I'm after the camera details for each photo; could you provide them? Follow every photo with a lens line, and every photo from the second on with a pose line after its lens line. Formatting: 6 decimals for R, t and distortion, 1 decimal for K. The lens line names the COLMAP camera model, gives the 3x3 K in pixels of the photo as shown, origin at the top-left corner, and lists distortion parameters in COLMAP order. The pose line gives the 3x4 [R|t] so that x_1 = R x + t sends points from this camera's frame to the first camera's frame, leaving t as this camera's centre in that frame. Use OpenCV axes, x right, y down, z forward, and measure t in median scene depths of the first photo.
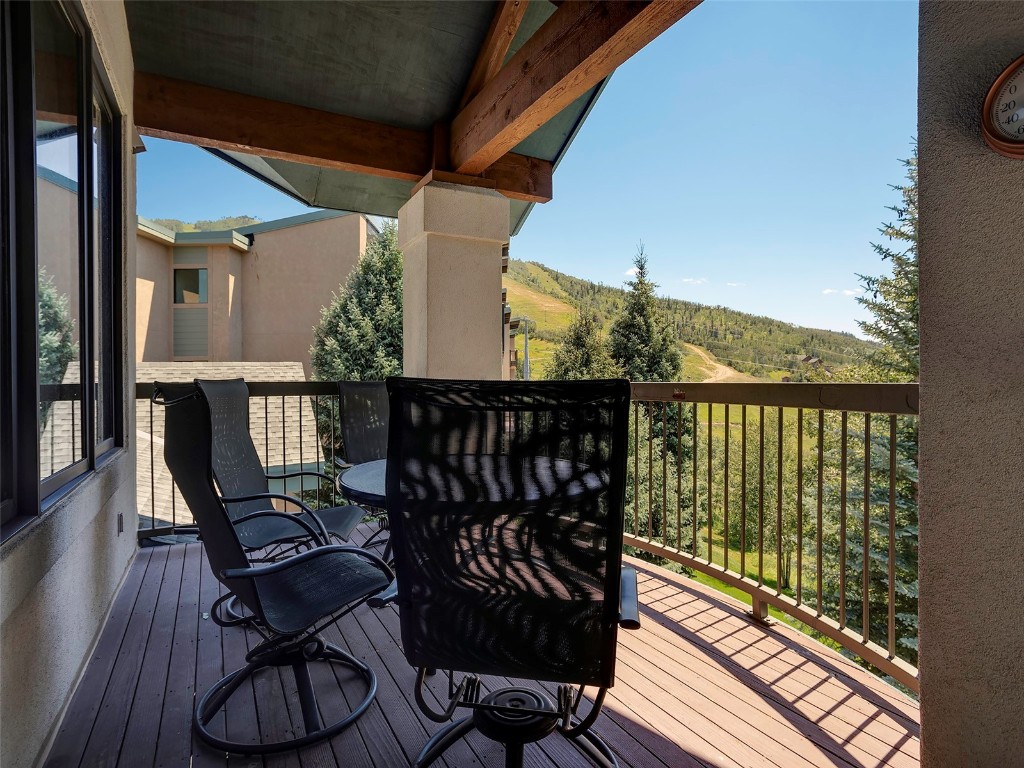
lens RADIAL K [[559.0, 0, 495.1], [0, 559.0, 391.1], [0, 0, 1]] dist [-0.069711, 0.040946]
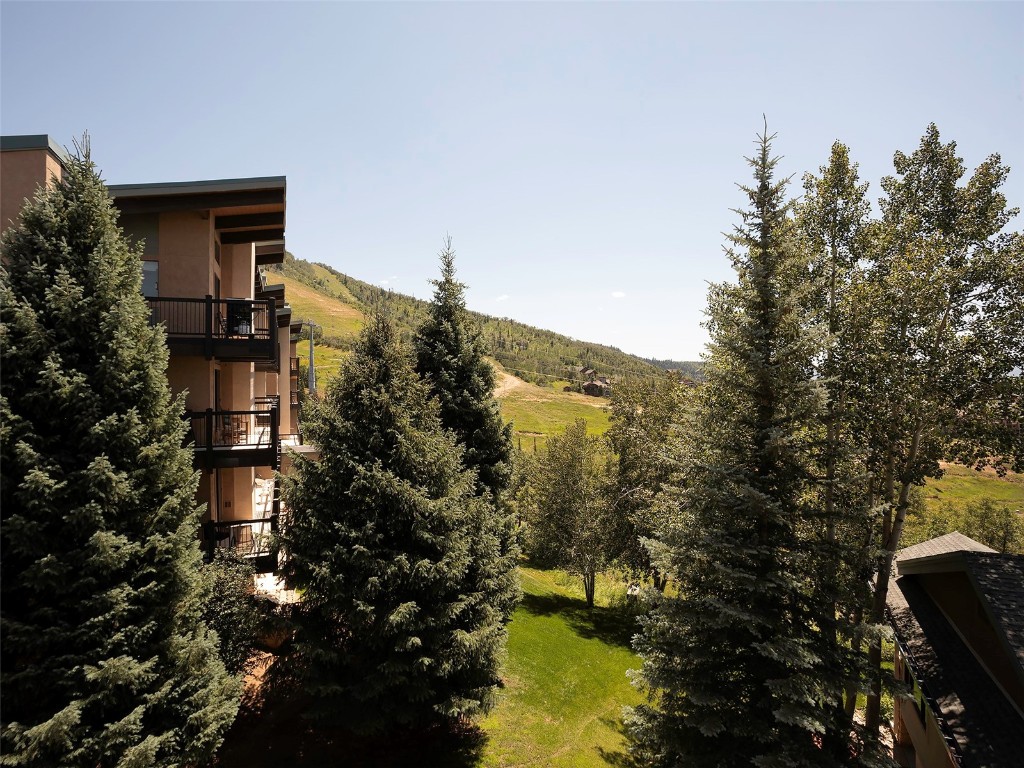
lens RADIAL K [[559.0, 0, 495.1], [0, 559.0, 391.1], [0, 0, 1]] dist [-0.069711, 0.040946]
pose [[0.931066, -0.001256, 0.364849, 0.020233], [0.006396, 0.999897, -0.012879, -0.018194], [-0.364795, 0.014325, 0.930978, 0.187845]]
